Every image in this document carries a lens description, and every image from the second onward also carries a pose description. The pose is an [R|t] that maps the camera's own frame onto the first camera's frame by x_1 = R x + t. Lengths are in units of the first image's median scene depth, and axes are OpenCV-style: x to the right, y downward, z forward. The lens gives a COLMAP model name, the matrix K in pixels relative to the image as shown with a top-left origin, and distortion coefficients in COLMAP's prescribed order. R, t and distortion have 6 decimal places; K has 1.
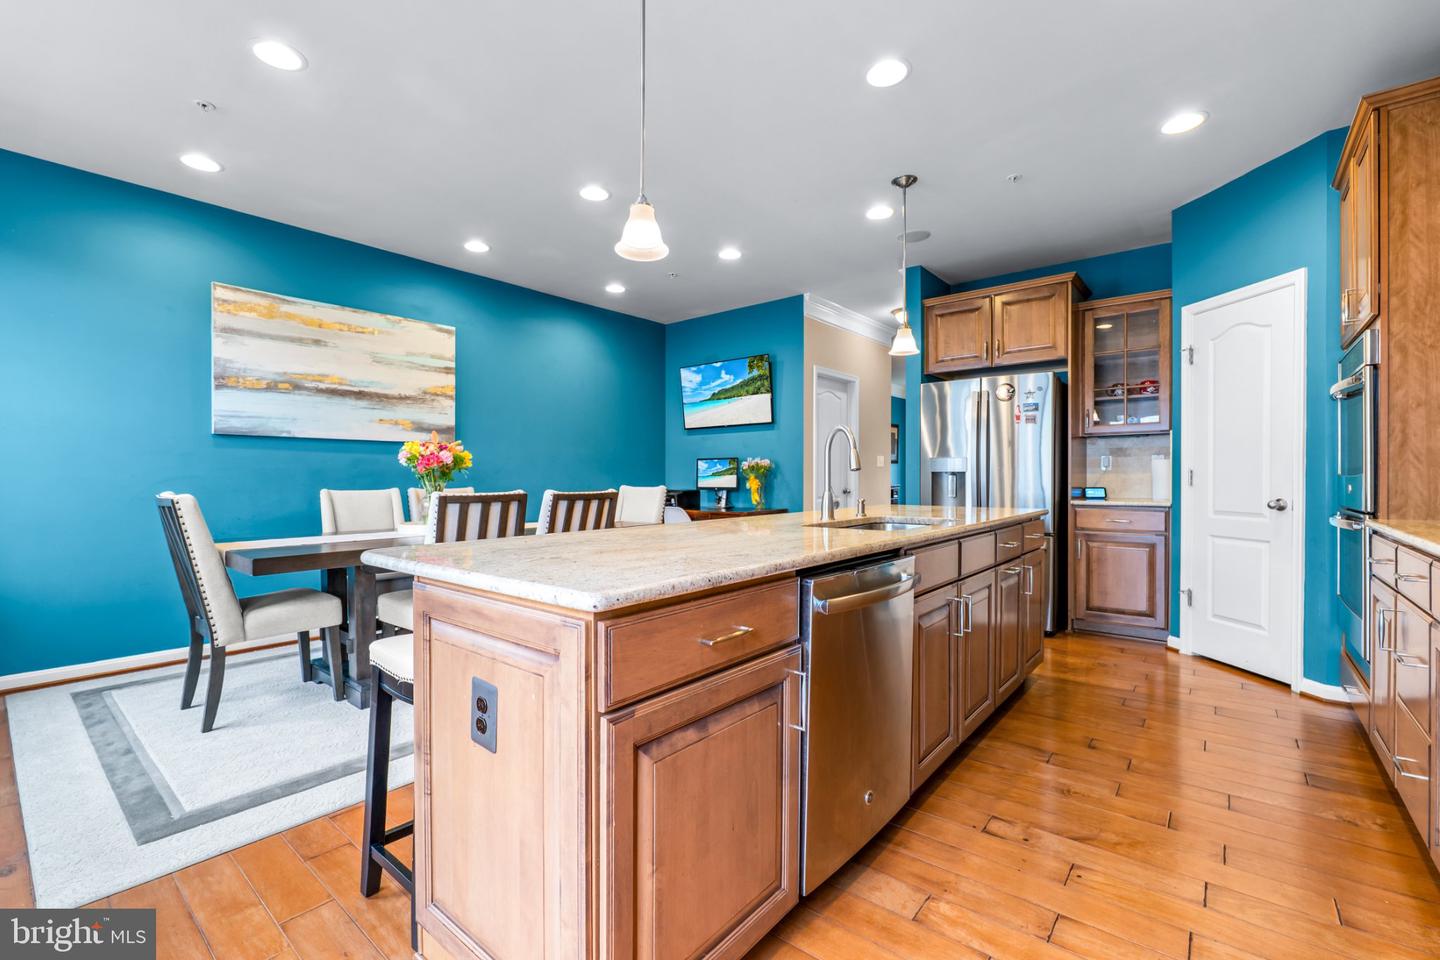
lens RADIAL K [[627.3, 0, 720.0], [0, 627.3, 480.0], [0, 0, 1]] dist [-0.000211, -0.000127]
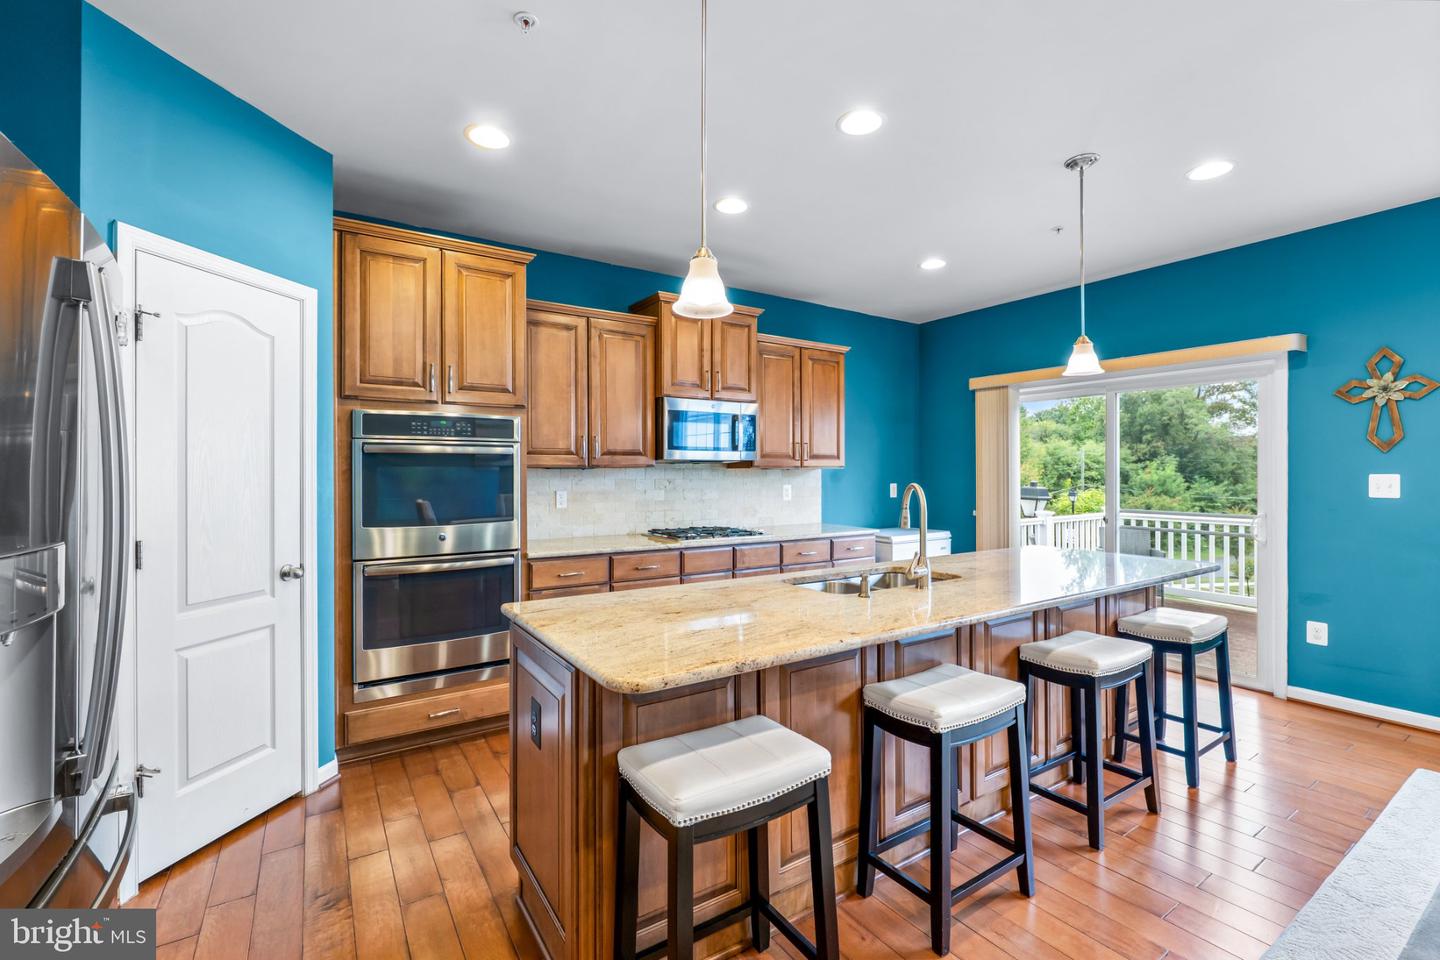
lens RADIAL K [[632.7, 0, 715.2], [0, 632.7, 470.5], [0, 0, 1]] dist [-0.001453, -0.000175]
pose [[-0.957389, 0.003133, 0.288785, 0.134226], [0.002982, 0.999995, -0.000962, -0.072637], [-0.288787, -0.000060, -0.957393, 1.362230]]
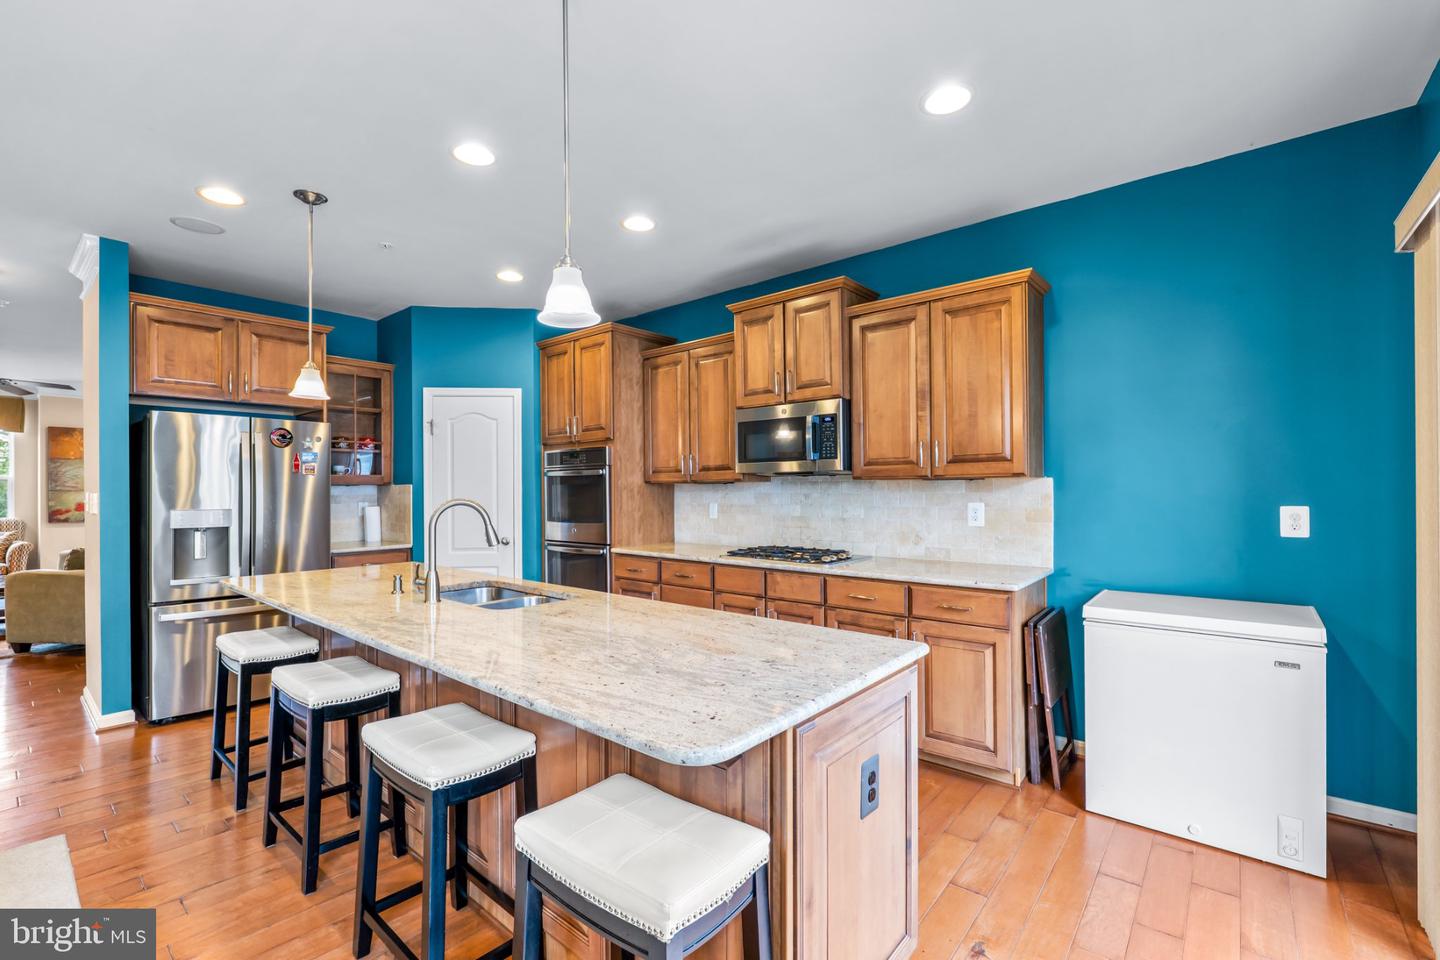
lens RADIAL K [[627.3, 0, 720.0], [0, 627.3, 480.0], [0, 0, 1]] dist [-0.000211, -0.000127]
pose [[0.013840, 0.017046, 0.999759, -0.503193], [0.010500, 0.999797, -0.017192, -0.063649], [-0.999849, 0.010735, 0.013658, 0.396659]]
